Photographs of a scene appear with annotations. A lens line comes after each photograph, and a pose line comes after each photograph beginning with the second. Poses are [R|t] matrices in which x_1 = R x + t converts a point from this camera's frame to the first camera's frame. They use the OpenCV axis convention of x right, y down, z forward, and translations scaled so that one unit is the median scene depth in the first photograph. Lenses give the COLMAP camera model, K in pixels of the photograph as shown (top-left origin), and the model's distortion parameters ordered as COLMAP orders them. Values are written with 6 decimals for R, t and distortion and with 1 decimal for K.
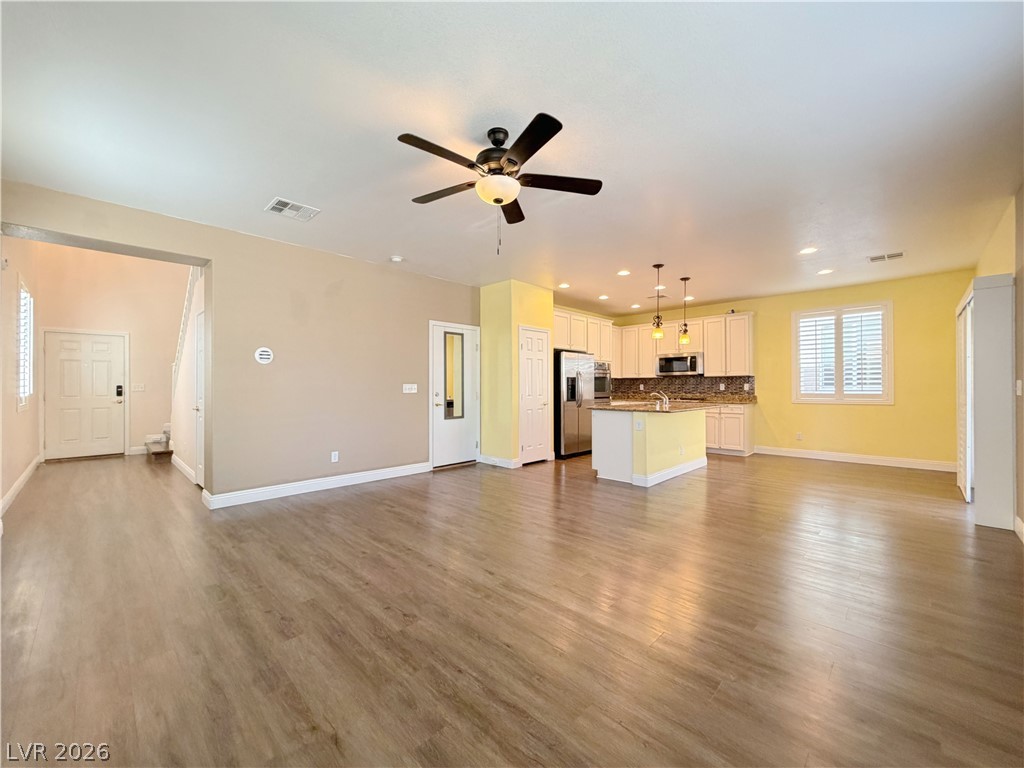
lens RADIAL K [[408.5, 0, 509.0], [0, 408.5, 384.1], [0, 0, 1]] dist [-0.000654, 0.000123]
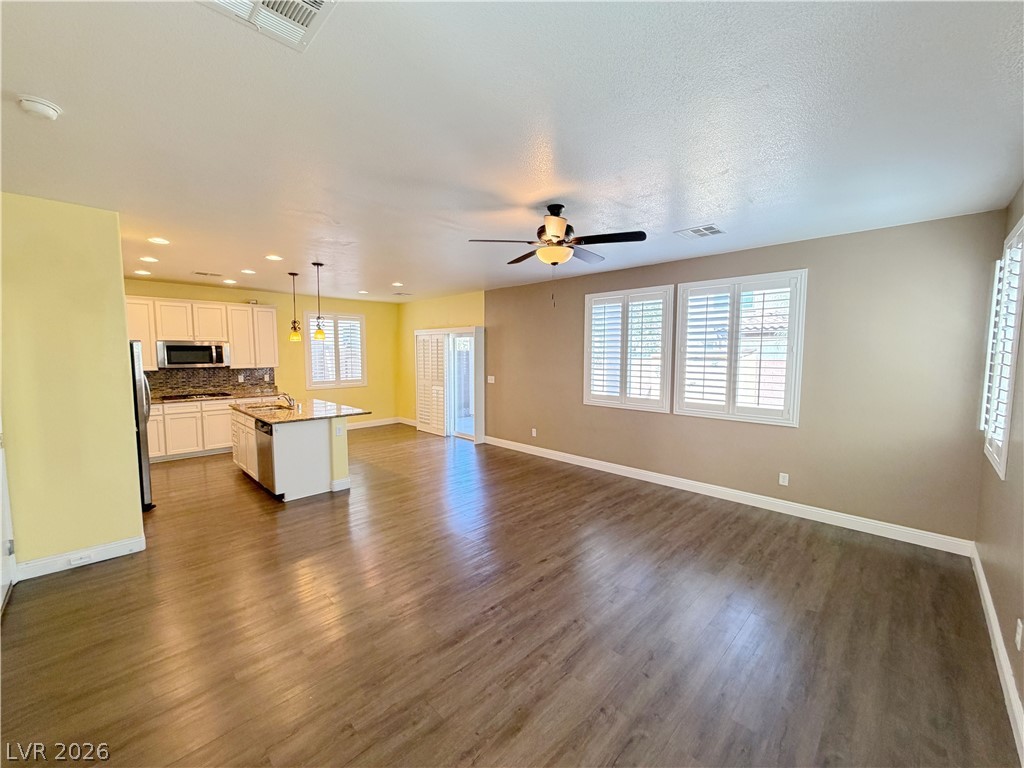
lens RADIAL K [[408.5, 0, 509.0], [0, 408.5, 384.1], [0, 0, 1]] dist [-0.000654, 0.000123]
pose [[0.008826, -0.075844, 0.997081, -0.513833], [-0.008280, 0.997080, 0.075917, -0.070740], [-0.999927, -0.008926, 0.008172, 0.450577]]
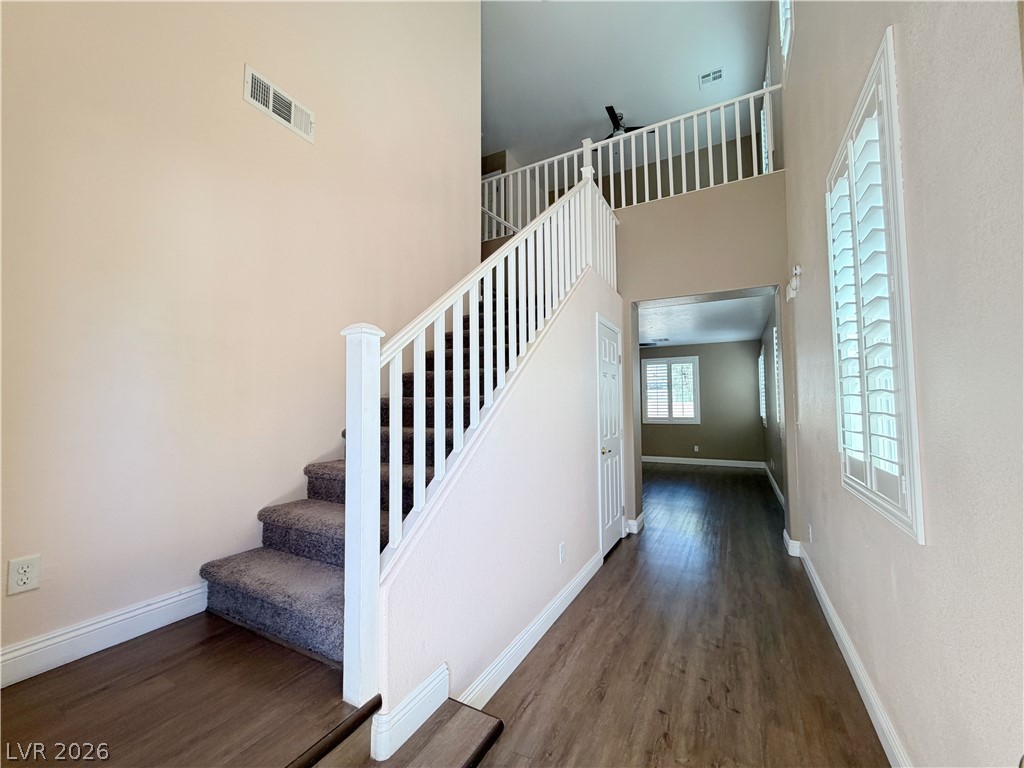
lens RADIAL K [[408.5, 0, 509.0], [0, 408.5, 384.1], [0, 0, 1]] dist [-0.000654, 0.000123]
pose [[-0.233231, 0.053971, 0.970922, -0.806756], [-0.003541, 0.998405, -0.056350, -0.044893], [-0.972415, -0.016581, -0.232668, 0.712059]]
